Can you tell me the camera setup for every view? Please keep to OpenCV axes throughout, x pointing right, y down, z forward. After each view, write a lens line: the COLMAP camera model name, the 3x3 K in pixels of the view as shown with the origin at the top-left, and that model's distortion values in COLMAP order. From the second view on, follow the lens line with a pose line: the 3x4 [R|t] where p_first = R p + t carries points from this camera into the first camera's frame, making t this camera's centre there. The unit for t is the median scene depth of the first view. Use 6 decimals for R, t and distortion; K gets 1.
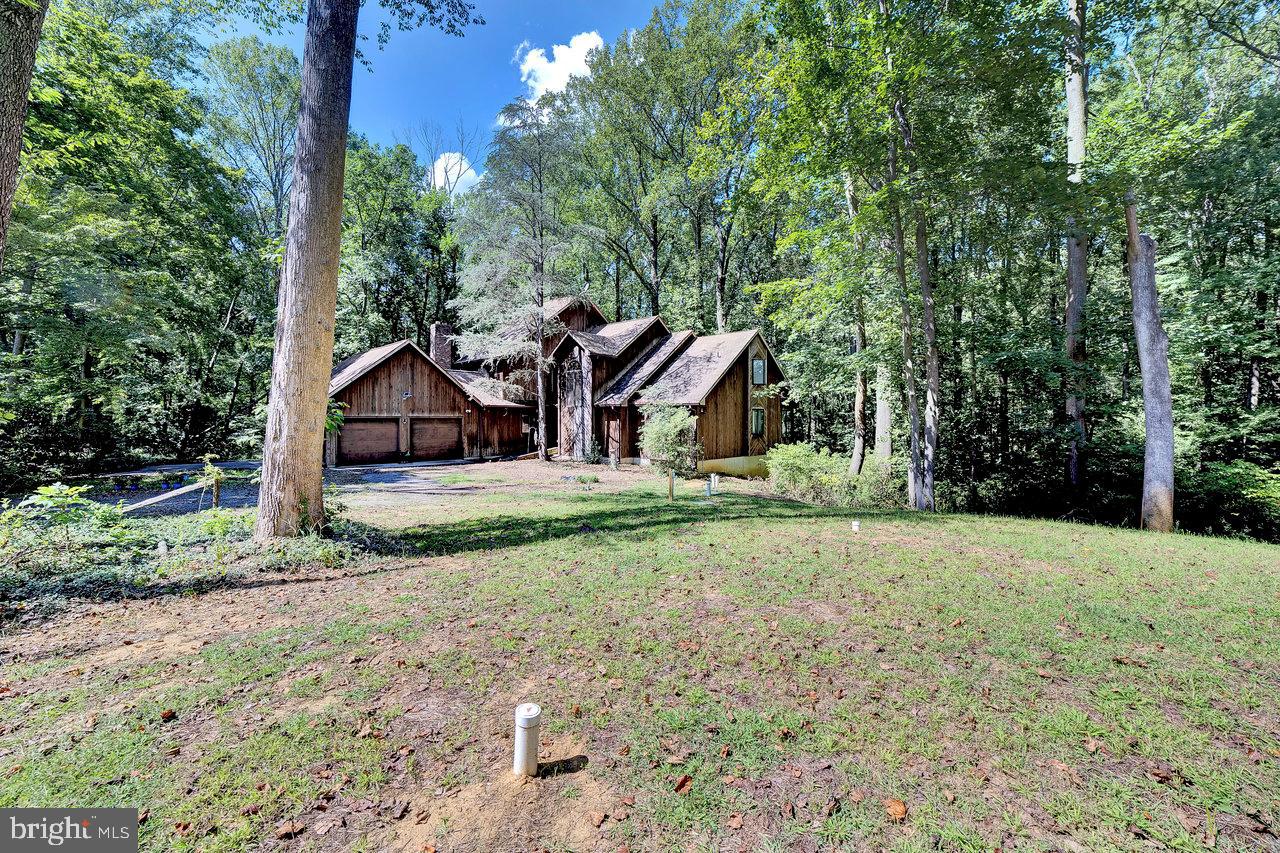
lens RADIAL K [[515.7, 0, 631.4], [0, 515.7, 426.2], [0, 0, 1]] dist [-0.047674, 0.002922]
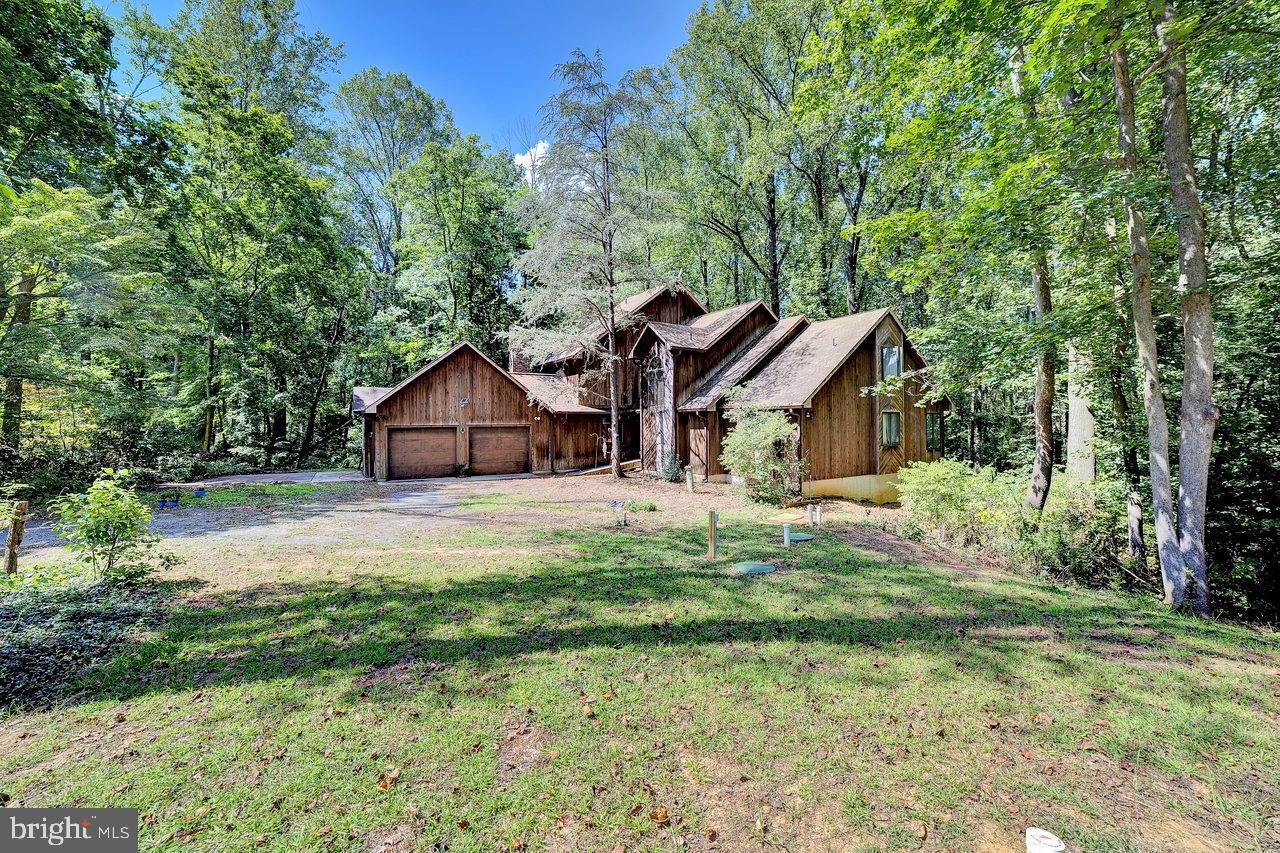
lens RADIAL K [[515.7, 0, 646.2], [0, 515.7, 429.9], [0, 0, 1]] dist [-0.047674, 0.002922]
pose [[0.968957, -0.003282, -0.247206, 0.085452], [0.002391, 0.999990, -0.003905, -0.006136], [0.247216, 0.003193, 0.968955, 0.189064]]
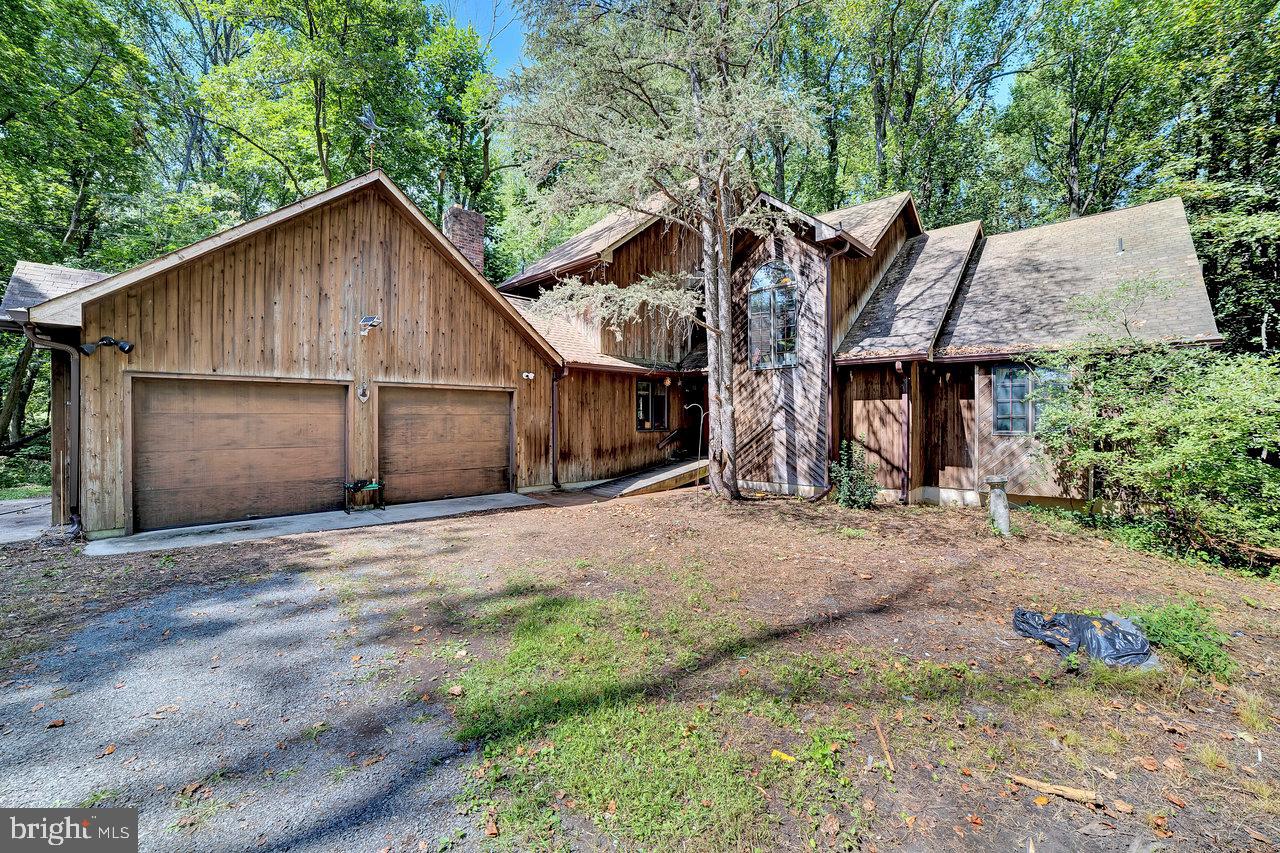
lens RADIAL K [[515.7, 0, 640.8], [0, 515.7, 416.9], [0, 0, 1]] dist [-0.047674, 0.002922]
pose [[0.999593, -0.000974, -0.028507, -0.218390], [0.000410, 0.999804, -0.019807, 0.012253], [0.028520, 0.019788, 0.999397, 0.595400]]
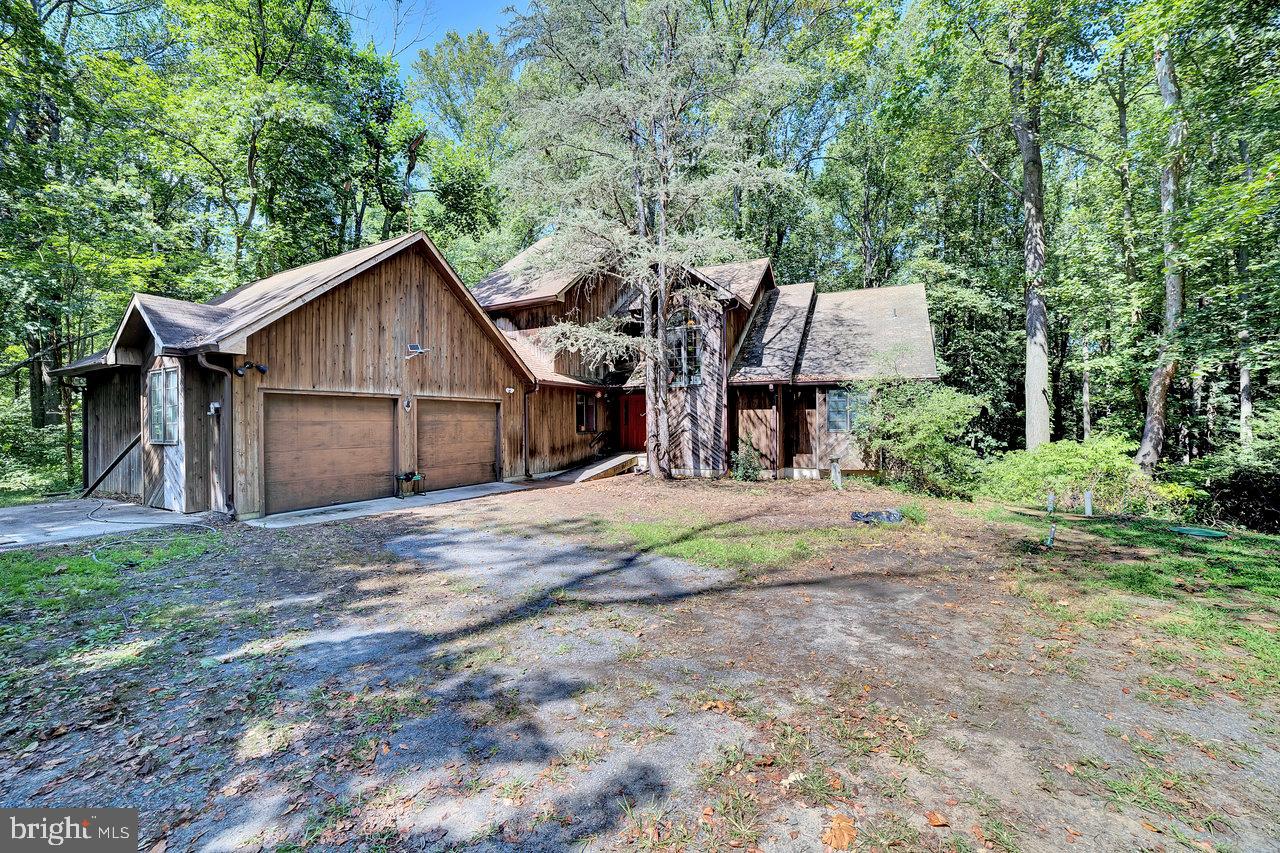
lens RADIAL K [[515.7, 0, 636.8], [0, 515.7, 421.2], [0, 0, 1]] dist [-0.047674, 0.002922]
pose [[0.964508, -0.006288, 0.263980, -0.337696], [0.011732, 0.999750, -0.019051, 0.014348], [-0.263794, 0.021472, 0.964340, 0.459340]]
